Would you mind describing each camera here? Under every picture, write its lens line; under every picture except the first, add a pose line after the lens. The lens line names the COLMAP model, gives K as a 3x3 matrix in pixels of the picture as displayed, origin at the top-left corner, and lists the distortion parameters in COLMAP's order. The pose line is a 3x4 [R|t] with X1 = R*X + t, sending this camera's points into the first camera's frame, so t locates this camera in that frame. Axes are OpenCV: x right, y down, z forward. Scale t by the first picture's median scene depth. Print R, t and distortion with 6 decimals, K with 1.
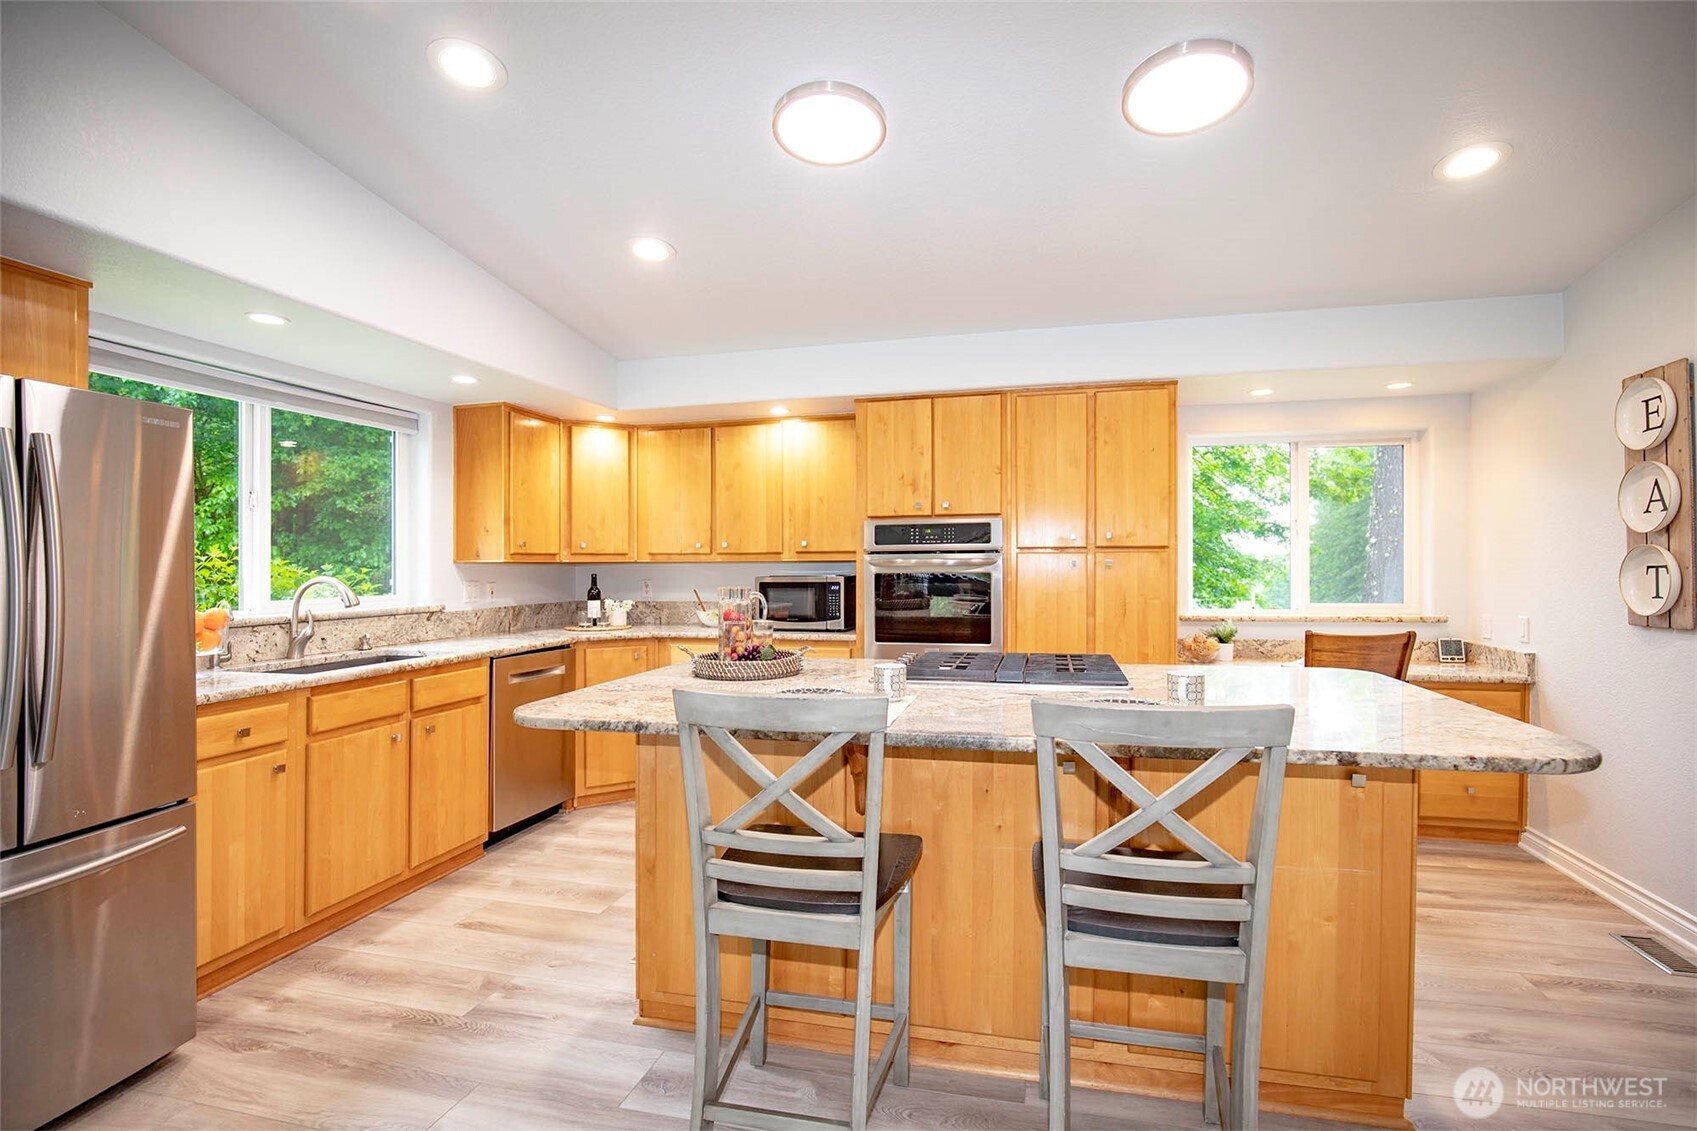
lens RADIAL K [[780.0, 0, 846.7], [0, 780.0, 582.6], [0, 0, 1]] dist [-0.030485, 0.002584]
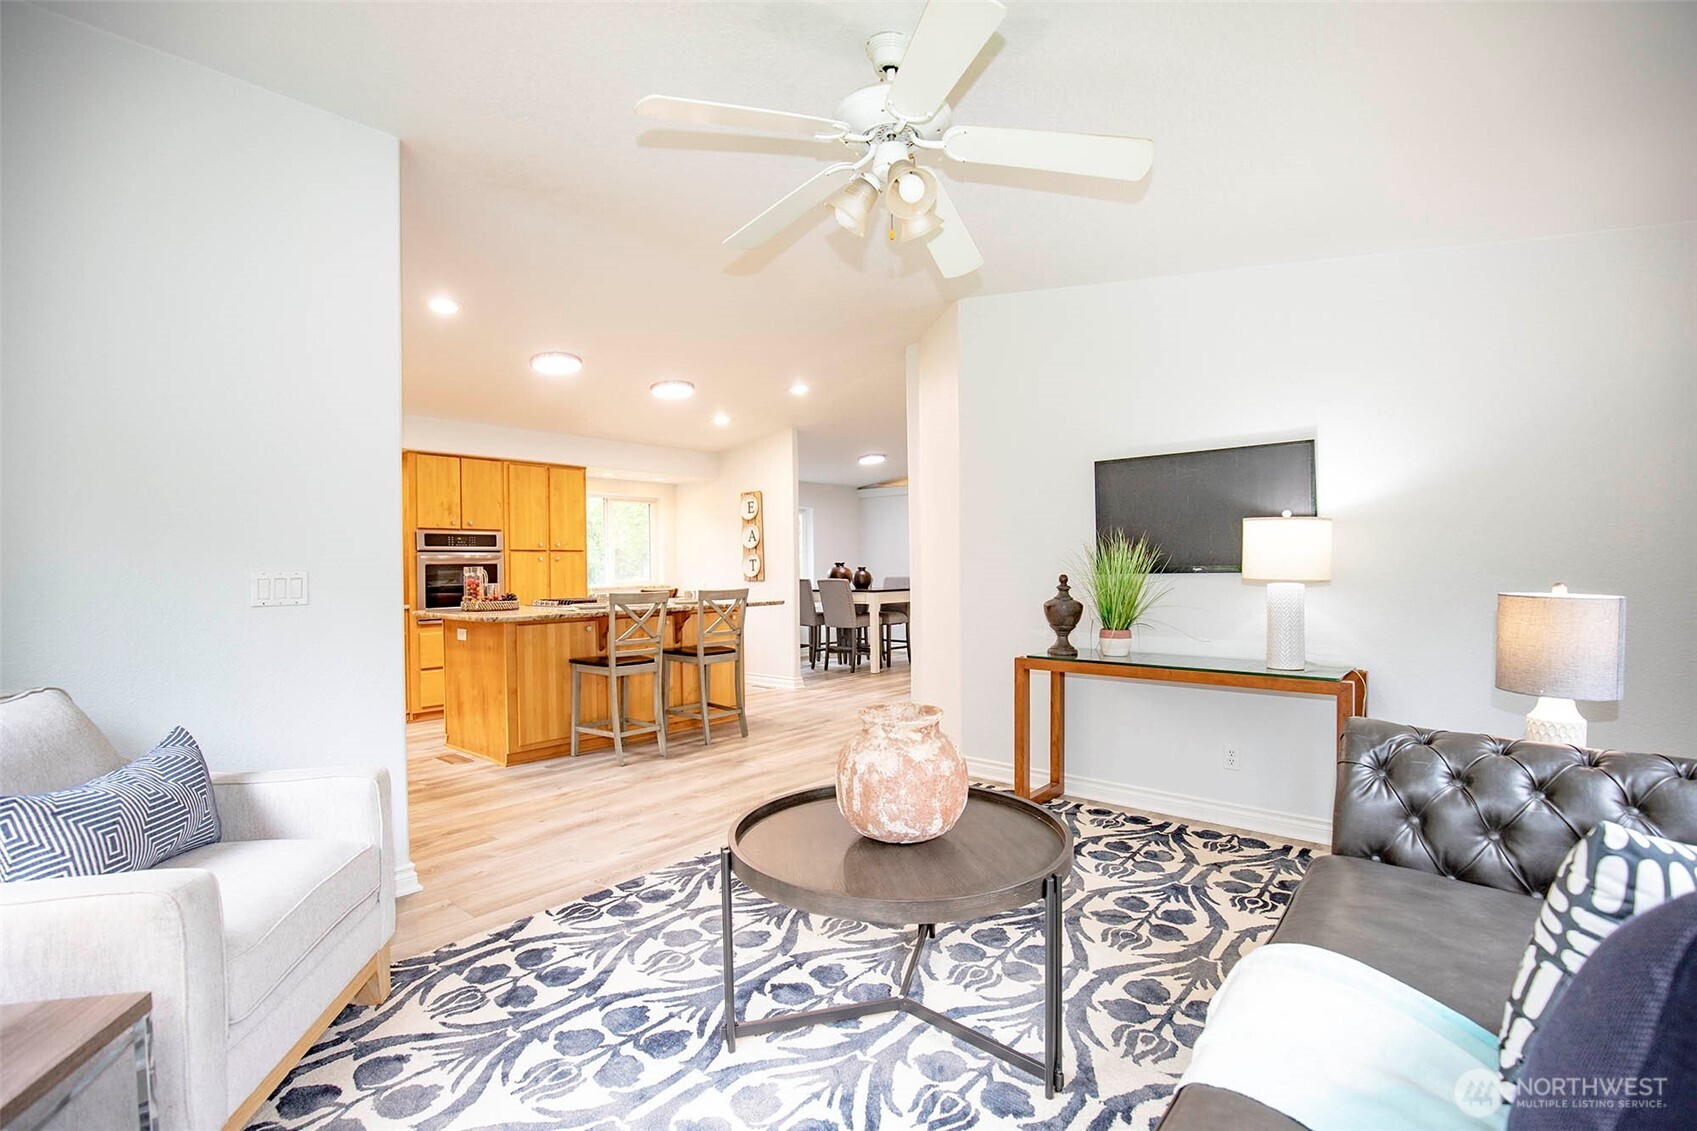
lens RADIAL K [[780.0, 0, 848.9], [0, 780.0, 577.1], [0, 0, 1]] dist [-0.030485, 0.002584]
pose [[0.456493, -0.010914, 0.889660, -0.986763], [0.027906, 0.999608, -0.002056, 0.042116], [-0.889289, 0.025766, 0.456618, -0.477387]]
